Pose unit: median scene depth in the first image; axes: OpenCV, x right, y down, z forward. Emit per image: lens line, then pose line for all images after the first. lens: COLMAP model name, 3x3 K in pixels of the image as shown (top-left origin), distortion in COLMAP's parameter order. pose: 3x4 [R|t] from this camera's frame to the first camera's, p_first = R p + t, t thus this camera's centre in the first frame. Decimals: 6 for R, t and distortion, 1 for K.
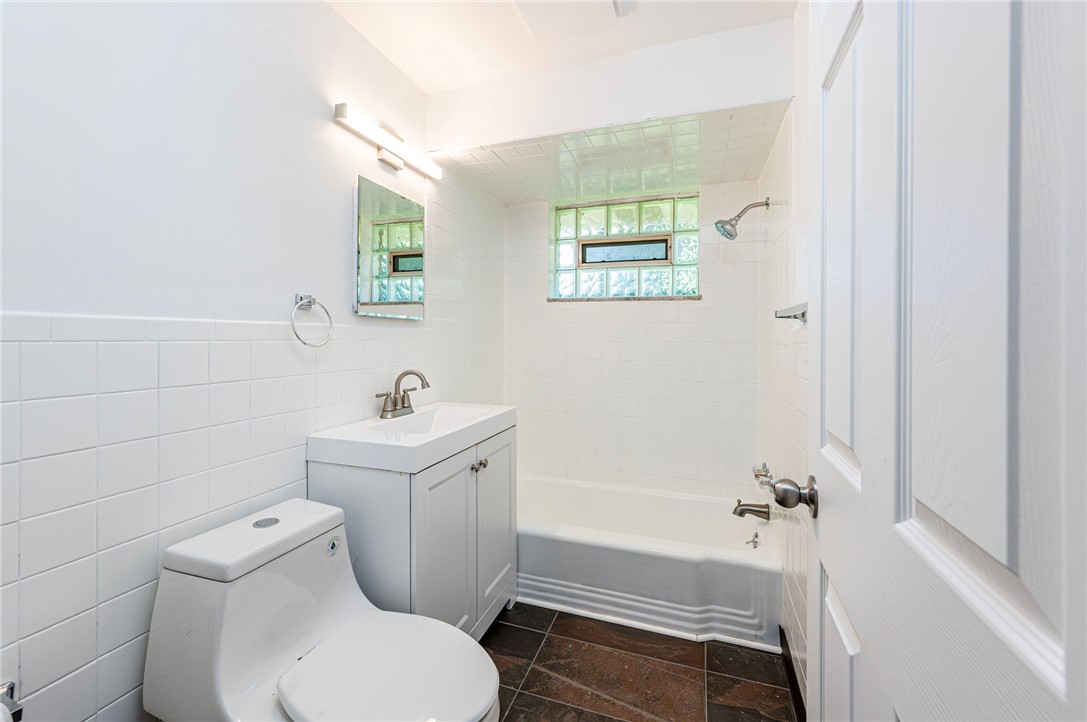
lens RADIAL K [[433.5, 0, 543.9], [0, 433.5, 354.6], [0, 0, 1]] dist [0.000119, -0.000085]
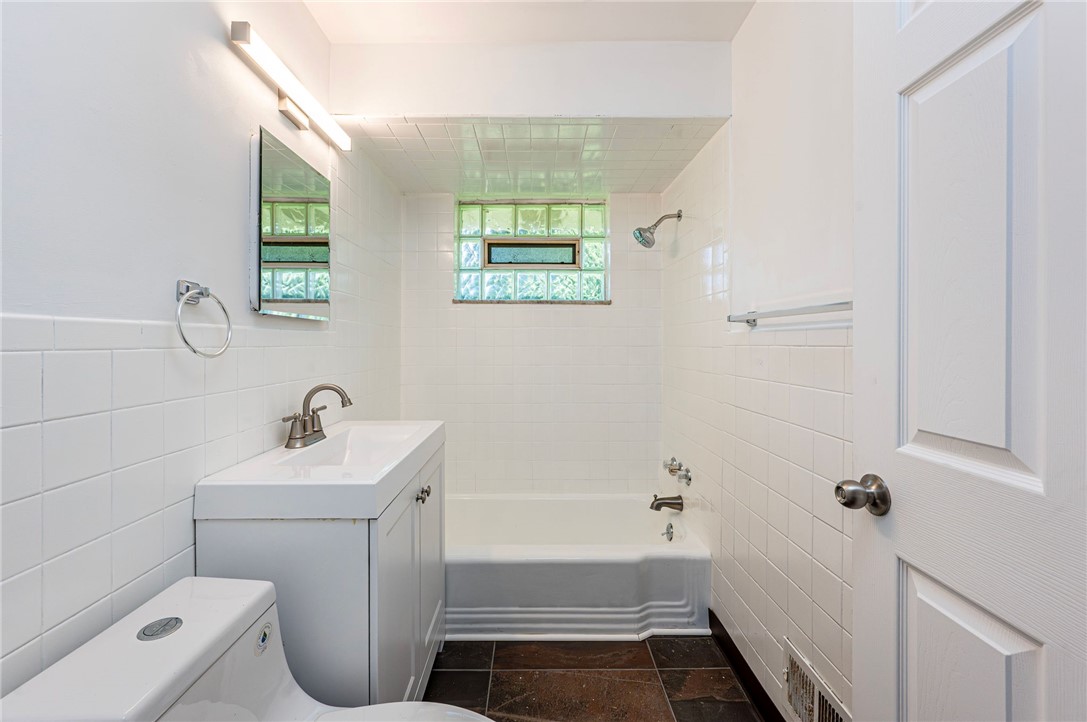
lens RADIAL K [[432.7, 0, 543.7], [0, 432.7, 358.2], [0, 0, 1]] dist [0.000032, 0.000149]
pose [[0.944937, -0.019084, 0.326695, -0.177801], [0.019732, 0.999804, 0.001329, -0.004948], [-0.326656, 0.005191, 0.945129, 0.114507]]
